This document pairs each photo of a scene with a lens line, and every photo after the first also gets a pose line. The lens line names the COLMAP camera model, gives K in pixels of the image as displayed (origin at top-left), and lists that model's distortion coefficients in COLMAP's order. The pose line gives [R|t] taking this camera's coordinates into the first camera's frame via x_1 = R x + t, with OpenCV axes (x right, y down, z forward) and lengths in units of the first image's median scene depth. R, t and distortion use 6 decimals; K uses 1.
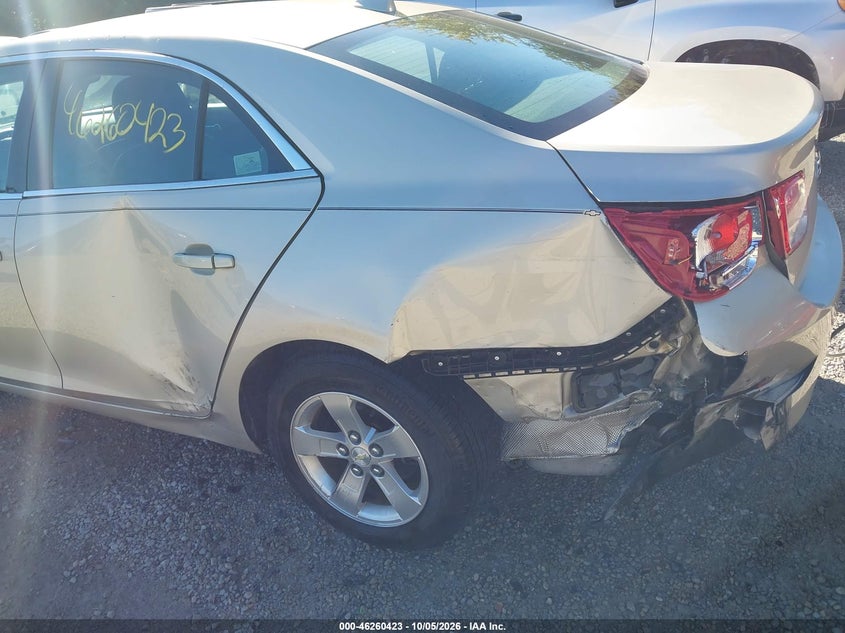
lens RADIAL K [[645.4, 0, 418.5], [0, 645.4, 324.2], [0, 0, 1]] dist [0.018521, -0.029325]
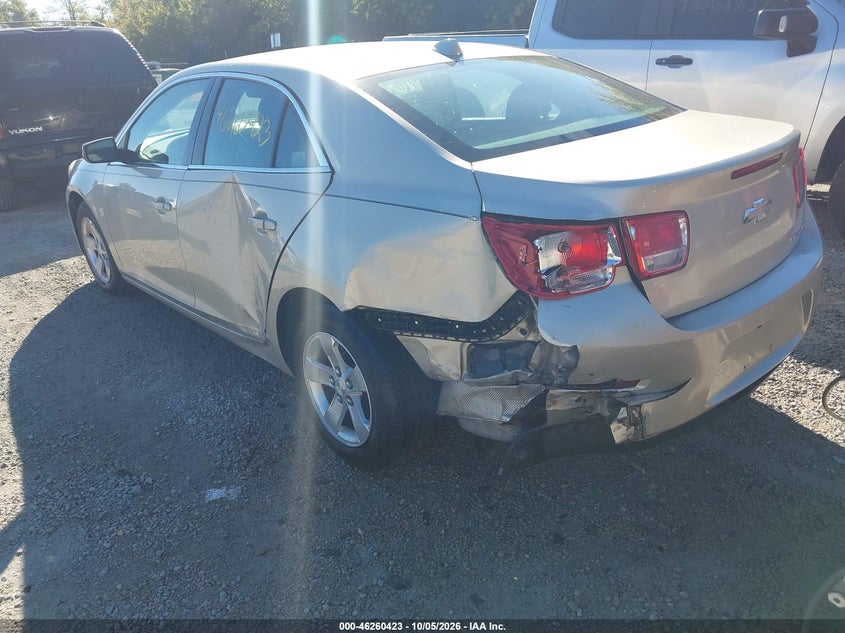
lens RADIAL K [[645.4, 0, 428.1], [0, 645.4, 311.0], [0, 0, 1]] dist [0.018521, -0.029325]
pose [[0.926588, 0.179892, -0.330262, 0.549976], [-0.196425, 0.980370, -0.017092, 0.046107], [0.320704, 0.080709, 0.943734, -0.220837]]
